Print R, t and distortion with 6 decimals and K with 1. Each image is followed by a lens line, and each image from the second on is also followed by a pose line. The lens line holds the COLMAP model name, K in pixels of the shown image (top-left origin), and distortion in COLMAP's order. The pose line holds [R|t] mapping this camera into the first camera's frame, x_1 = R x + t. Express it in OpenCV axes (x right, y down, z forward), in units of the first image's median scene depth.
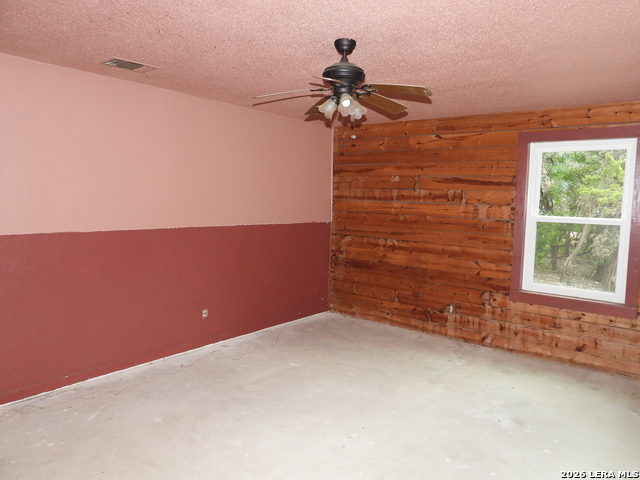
lens RADIAL K [[458.3, 0, 320.7], [0, 458.3, 240.0], [0, 0, 1]] dist [-0.009825, -0.000431]
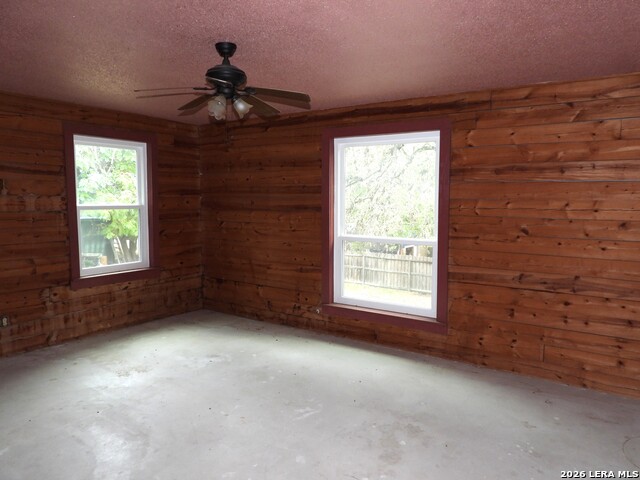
lens RADIAL K [[458.3, 0, 320.7], [0, 458.3, 240.0], [0, 0, 1]] dist [-0.009825, -0.000431]
pose [[-0.056088, -0.119864, 0.991205, -0.599754], [0.082827, 0.988787, 0.124258, -0.055951], [-0.994984, 0.089068, -0.045531, 0.489467]]
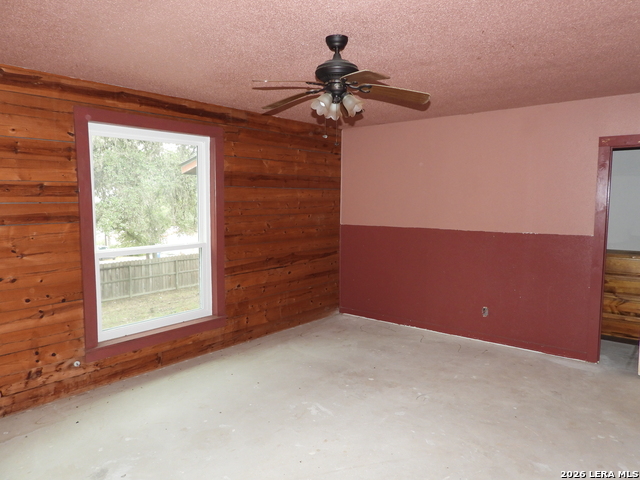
lens RADIAL K [[458.3, 0, 320.7], [0, 458.3, 240.0], [0, 0, 1]] dist [-0.009825, -0.000431]
pose [[-0.998800, -0.031238, 0.037723, 0.021394], [-0.023917, 0.983204, 0.180935, -0.104348], [-0.042742, 0.179816, -0.982771, 1.147554]]
